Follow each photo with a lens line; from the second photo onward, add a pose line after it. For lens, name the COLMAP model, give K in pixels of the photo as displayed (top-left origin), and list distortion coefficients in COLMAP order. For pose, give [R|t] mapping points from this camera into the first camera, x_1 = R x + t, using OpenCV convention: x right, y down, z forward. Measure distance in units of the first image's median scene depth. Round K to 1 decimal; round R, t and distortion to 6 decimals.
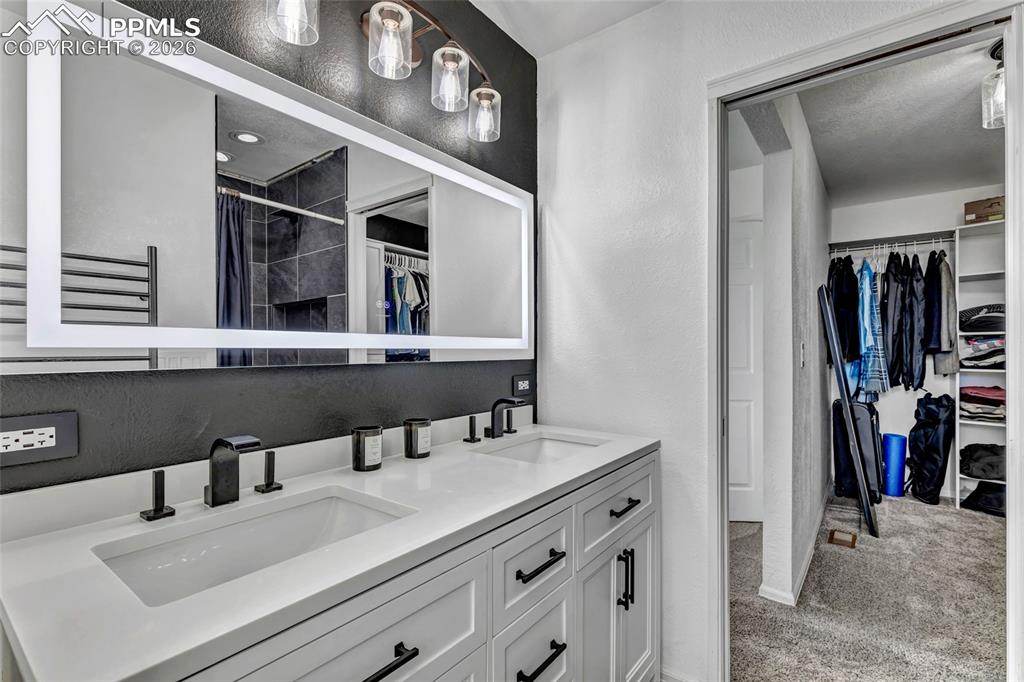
lens RADIAL K [[467.6, 0, 515.6], [0, 467.6, 343.7], [0, 0, 1]] dist [0.002169, 0.000487]
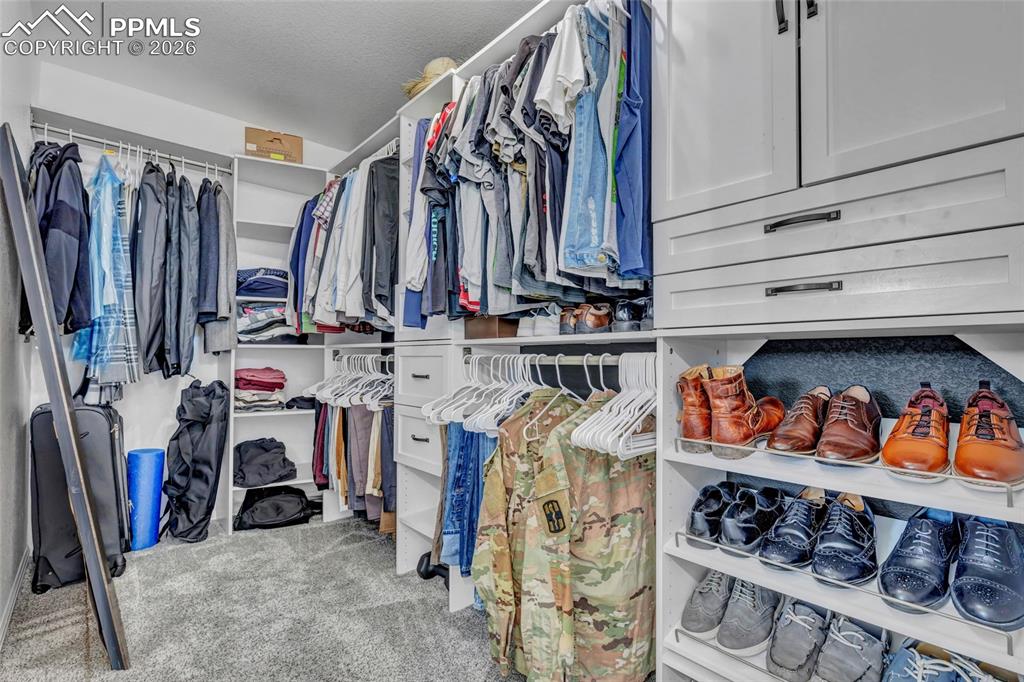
lens RADIAL K [[467.6, 0, 513.0], [0, 467.6, 350.4], [0, 0, 1]] dist [0.002169, 0.000487]
pose [[0.188030, 0.015225, 0.982045, 0.291639], [-0.010239, 0.999856, -0.013541, 0.066225], [-0.982110, -0.007509, 0.188159, 0.414685]]
